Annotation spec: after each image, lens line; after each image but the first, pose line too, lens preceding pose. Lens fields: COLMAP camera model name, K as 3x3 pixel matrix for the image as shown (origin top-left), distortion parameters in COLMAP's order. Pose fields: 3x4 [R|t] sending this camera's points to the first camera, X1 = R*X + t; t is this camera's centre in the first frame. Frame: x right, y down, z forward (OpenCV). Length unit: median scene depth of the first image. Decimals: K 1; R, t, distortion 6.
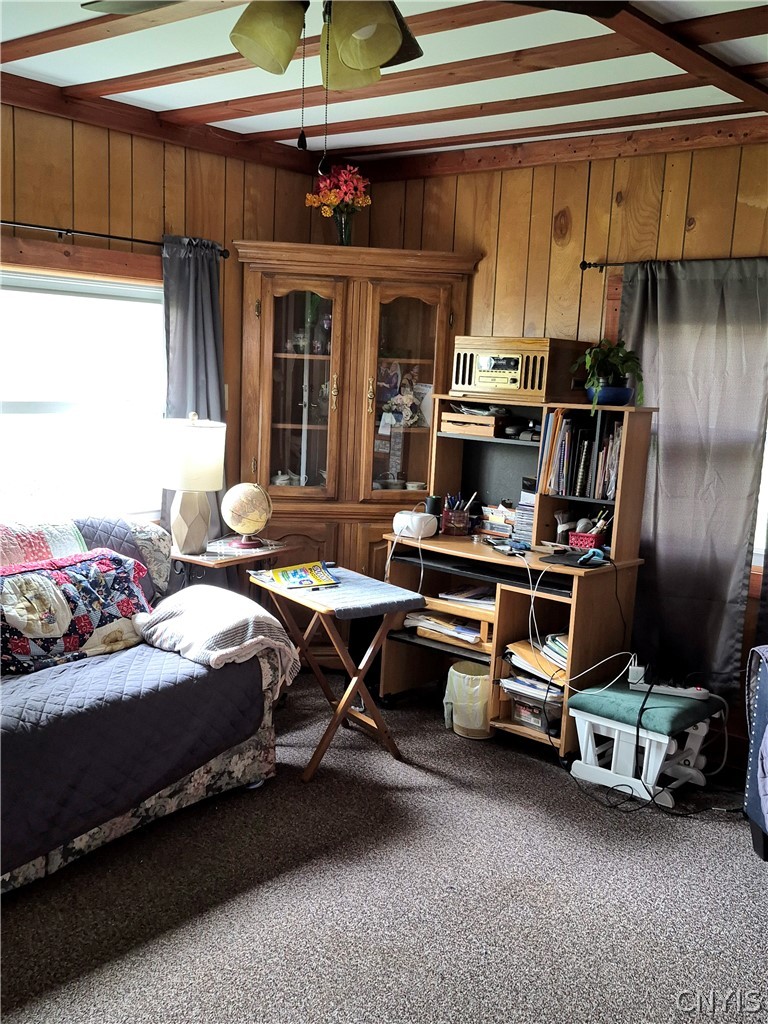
lens RADIAL K [[1047.4, 0, 384.0], [0, 1047.4, 512.0], [0, 0, 1]] dist [0.167930, -0.238954]
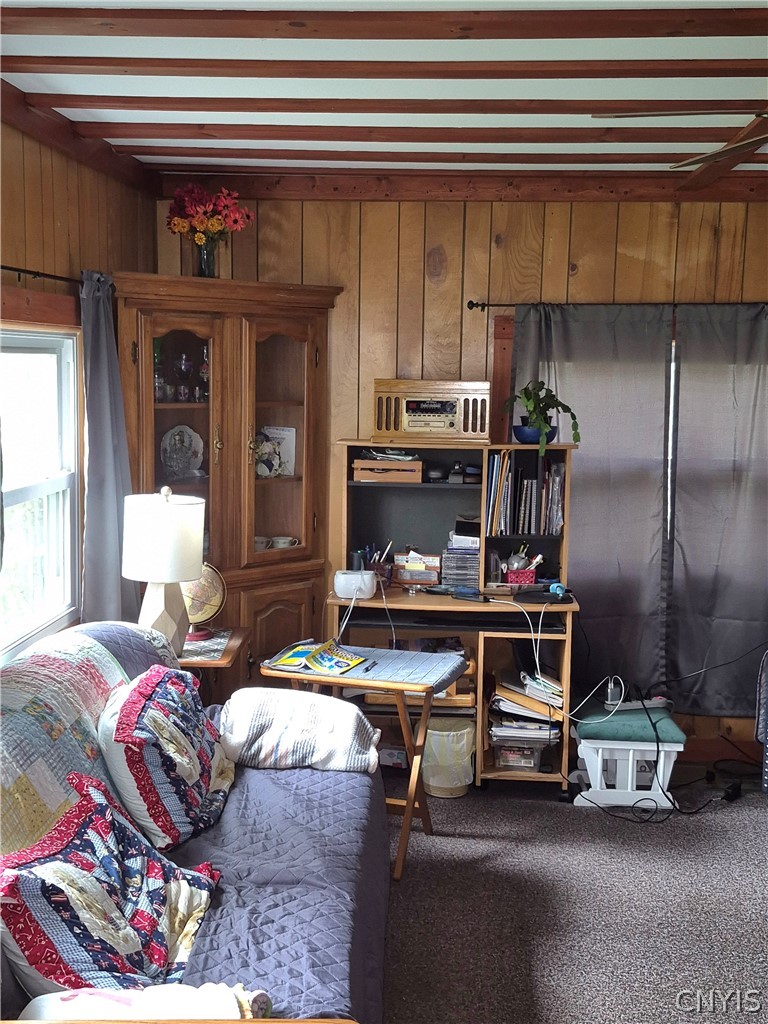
lens RADIAL K [[1255.5, 0, 384.6], [0, 1255.5, 515.8], [0, 0, 1]] dist [0.154249, -0.030760]
pose [[0.802072, -0.105169, 0.587895, -0.632743], [0.107362, 0.993727, 0.031292, -0.084875], [-0.587498, 0.038019, 0.808332, 0.097397]]
